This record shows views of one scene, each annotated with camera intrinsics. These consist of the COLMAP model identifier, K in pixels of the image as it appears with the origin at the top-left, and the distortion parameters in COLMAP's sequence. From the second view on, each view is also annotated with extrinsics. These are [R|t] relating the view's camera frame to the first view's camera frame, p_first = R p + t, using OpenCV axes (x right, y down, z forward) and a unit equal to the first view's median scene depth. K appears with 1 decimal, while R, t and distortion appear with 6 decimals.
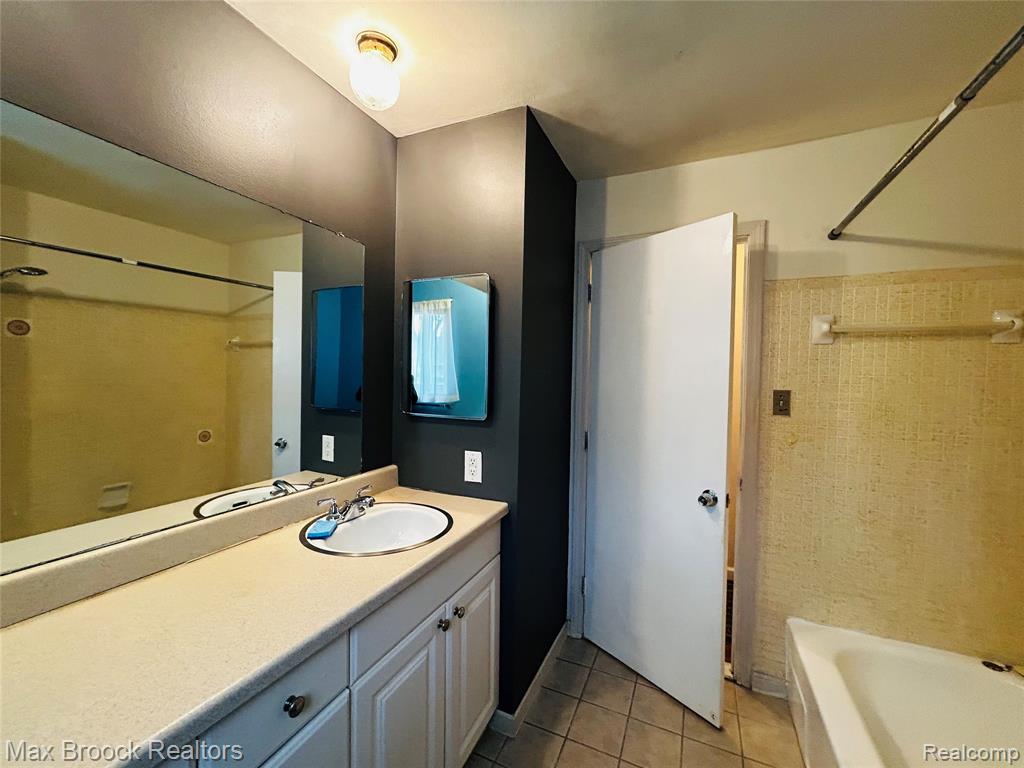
lens RADIAL K [[414.3, 0, 512.3], [0, 414.3, 381.9], [0, 0, 1]] dist [0.002596, -0.000092]
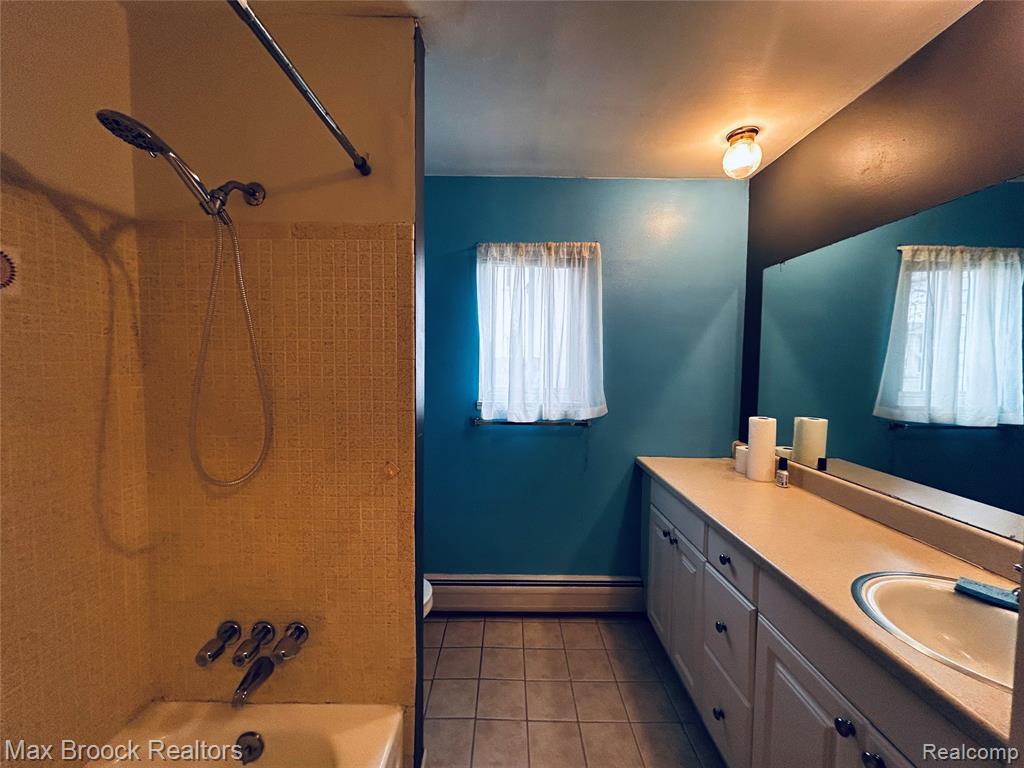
lens RADIAL K [[414.3, 0, 512.3], [0, 414.3, 381.9], [0, 0, 1]] dist [0.002596, -0.000092]
pose [[-0.909134, 0.001397, -0.416502, 0.748962], [-0.026205, 0.997821, 0.060547, -0.059532], [0.415680, 0.065959, -0.907116, 1.514703]]
